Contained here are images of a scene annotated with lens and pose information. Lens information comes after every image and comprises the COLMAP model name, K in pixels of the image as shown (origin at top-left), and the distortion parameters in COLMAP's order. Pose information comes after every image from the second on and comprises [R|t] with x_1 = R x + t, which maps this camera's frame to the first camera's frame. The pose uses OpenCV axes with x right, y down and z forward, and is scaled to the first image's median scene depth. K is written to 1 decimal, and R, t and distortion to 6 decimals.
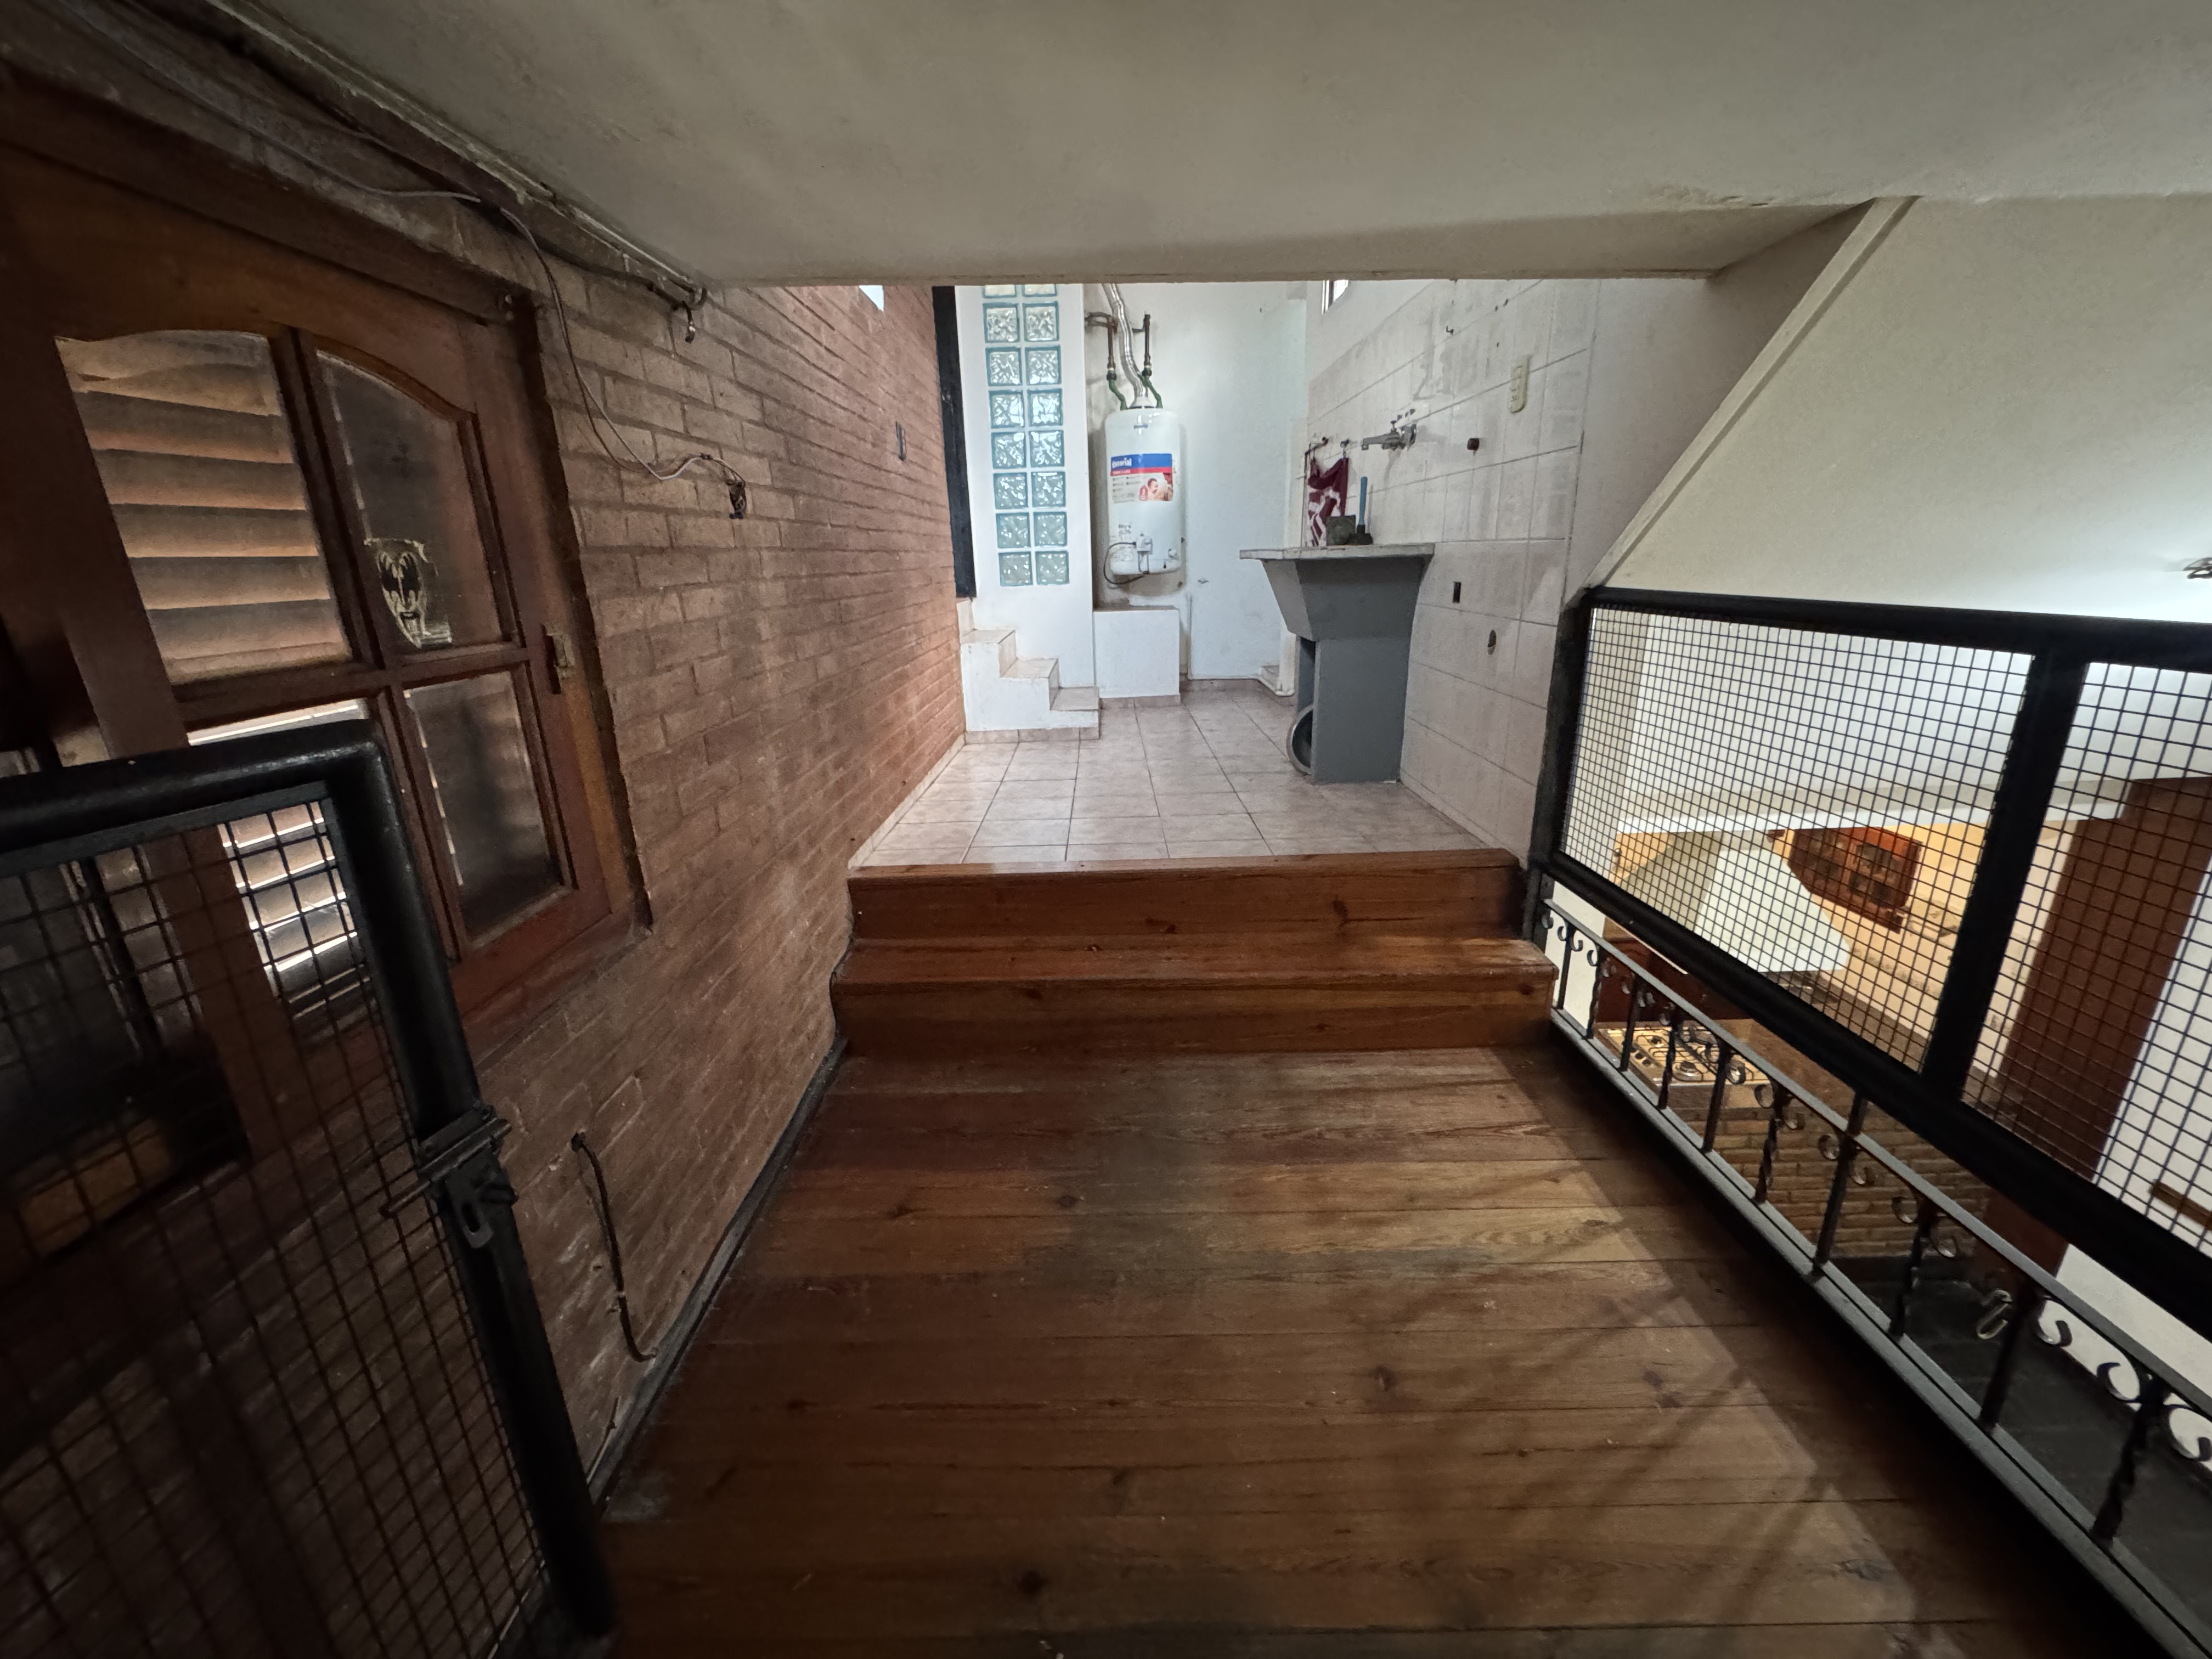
lens RADIAL K [[889.9, 0, 1104.3], [0, 889.9, 826.4], [0, 0, 1]] dist [-0.002300, 0.000046]
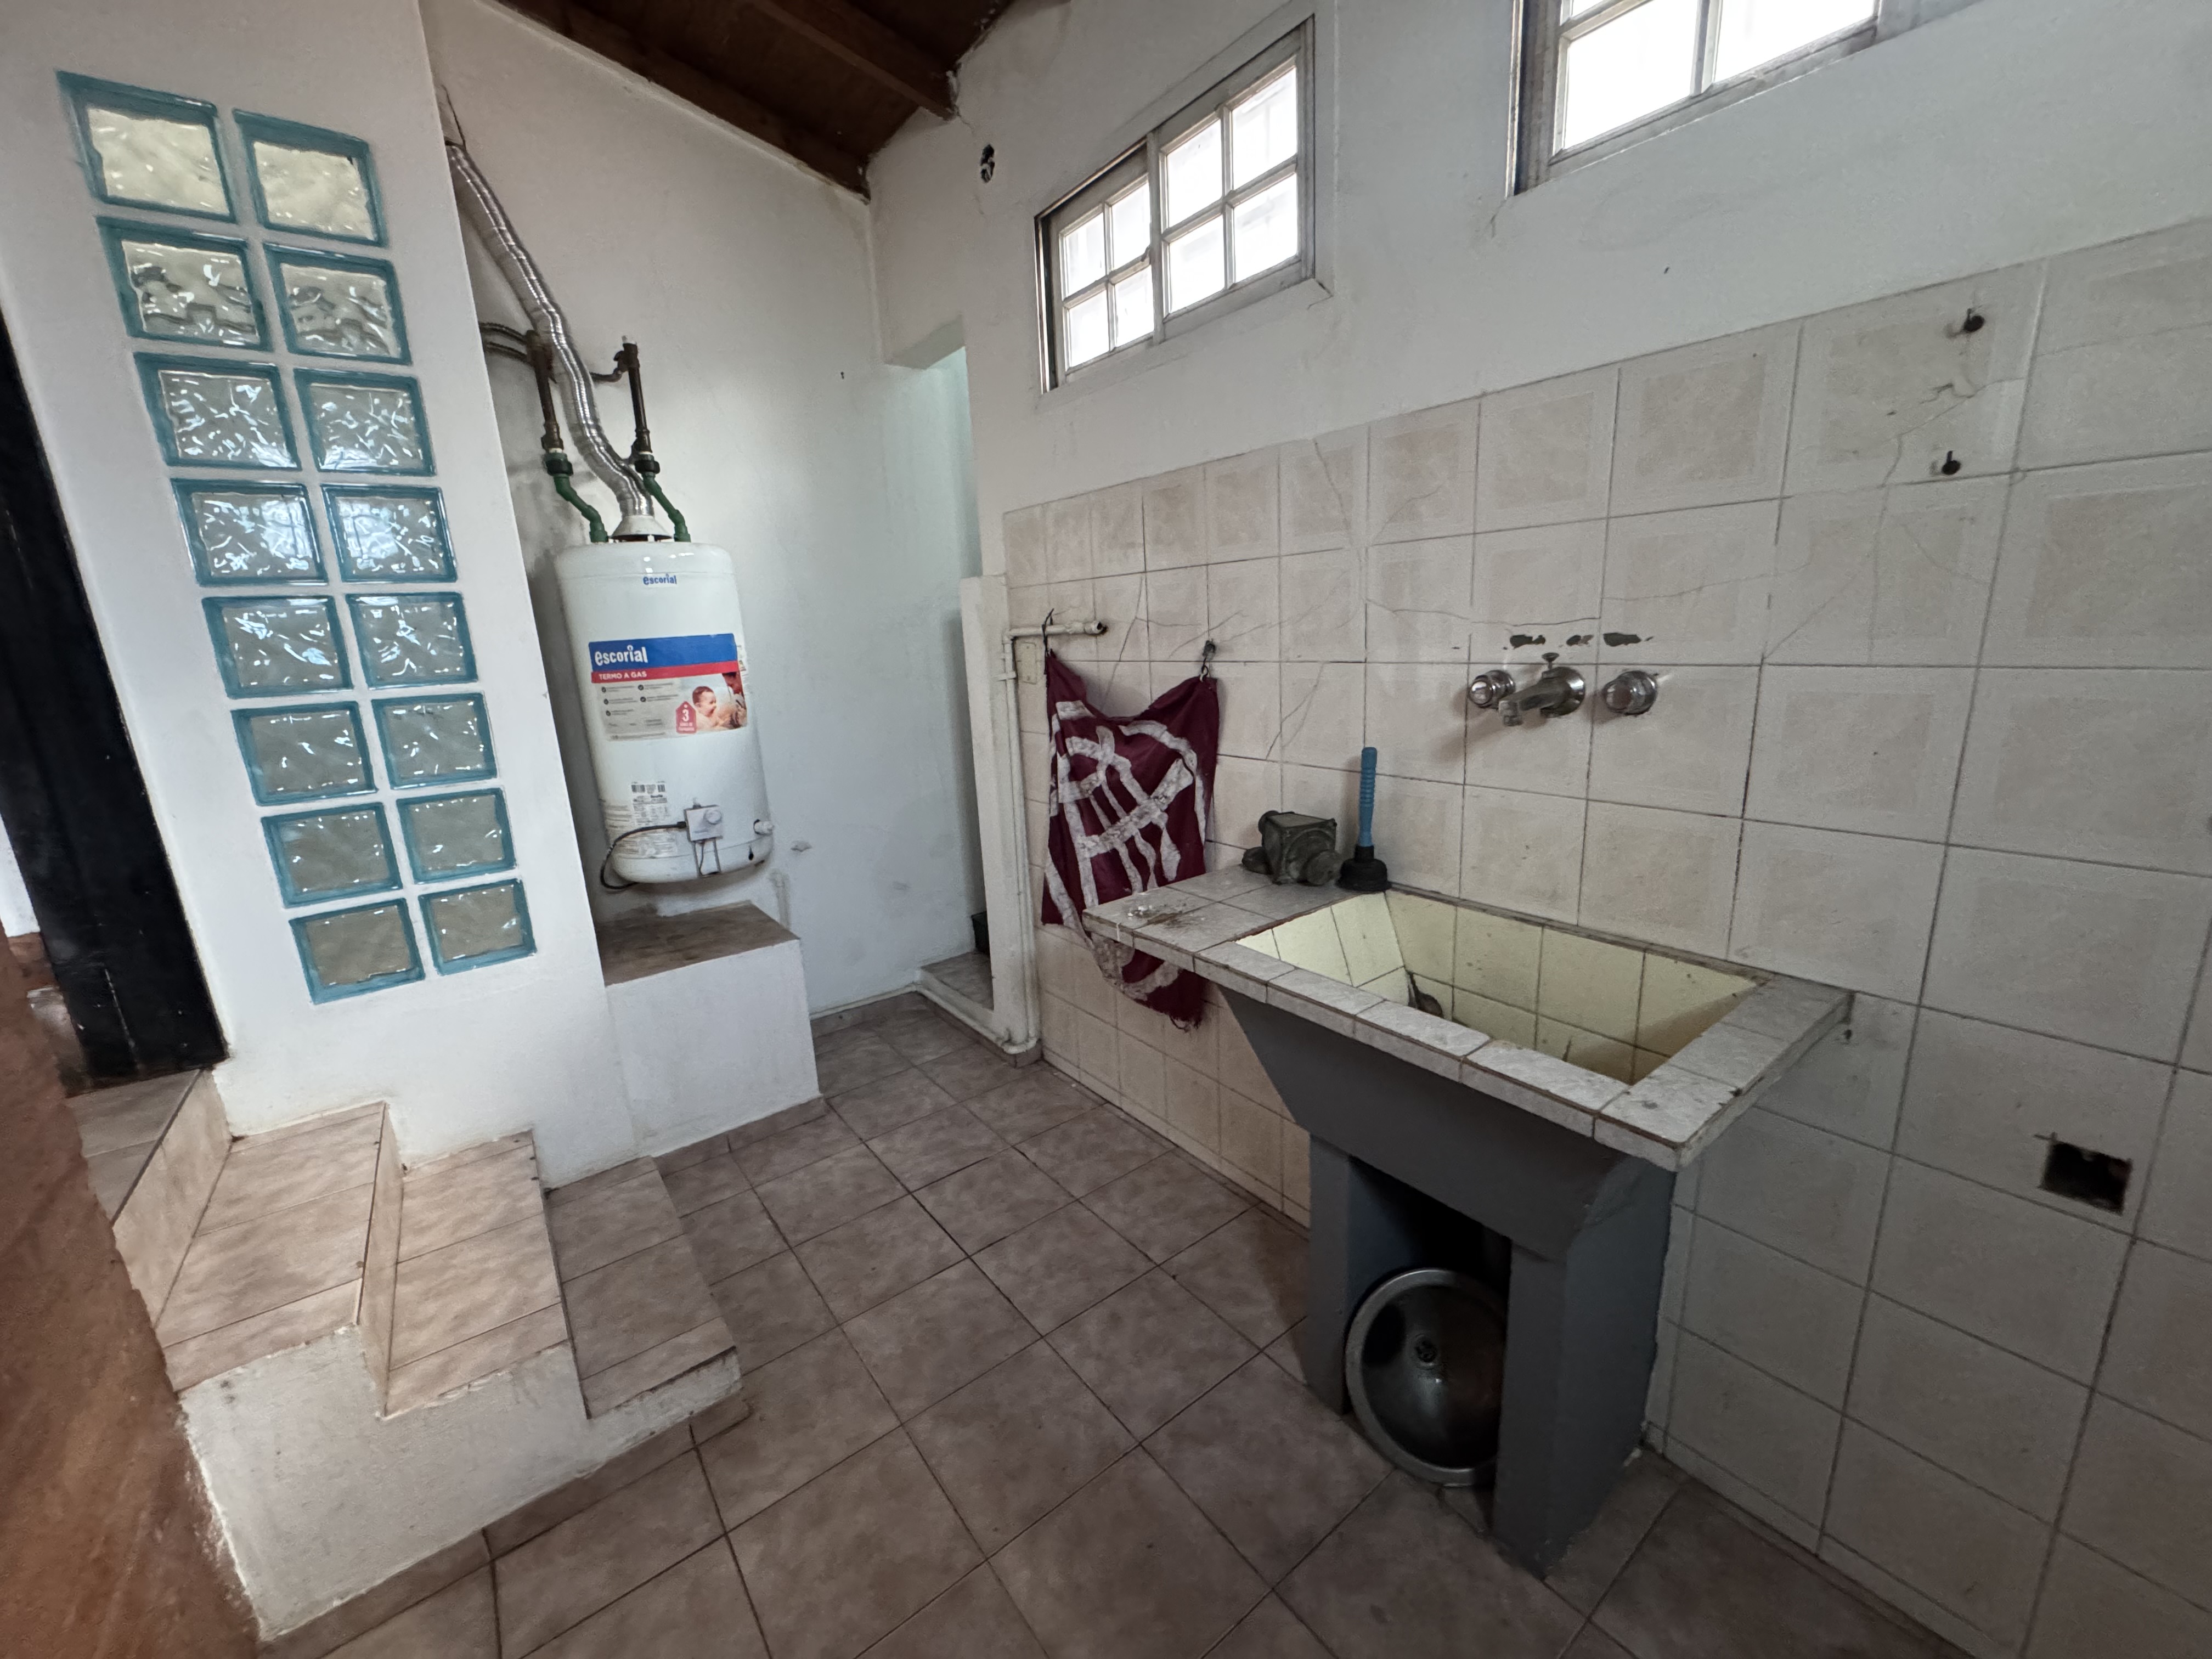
lens RADIAL K [[889.9, 0, 1103.8], [0, 889.9, 832.5], [0, 0, 1]] dist [-0.002300, 0.000046]
pose [[0.803071, -0.148770, 0.577014, -0.056264], [0.199590, 0.979555, -0.025227, -0.260471], [-0.561463, 0.135425, 0.816345, 0.507650]]
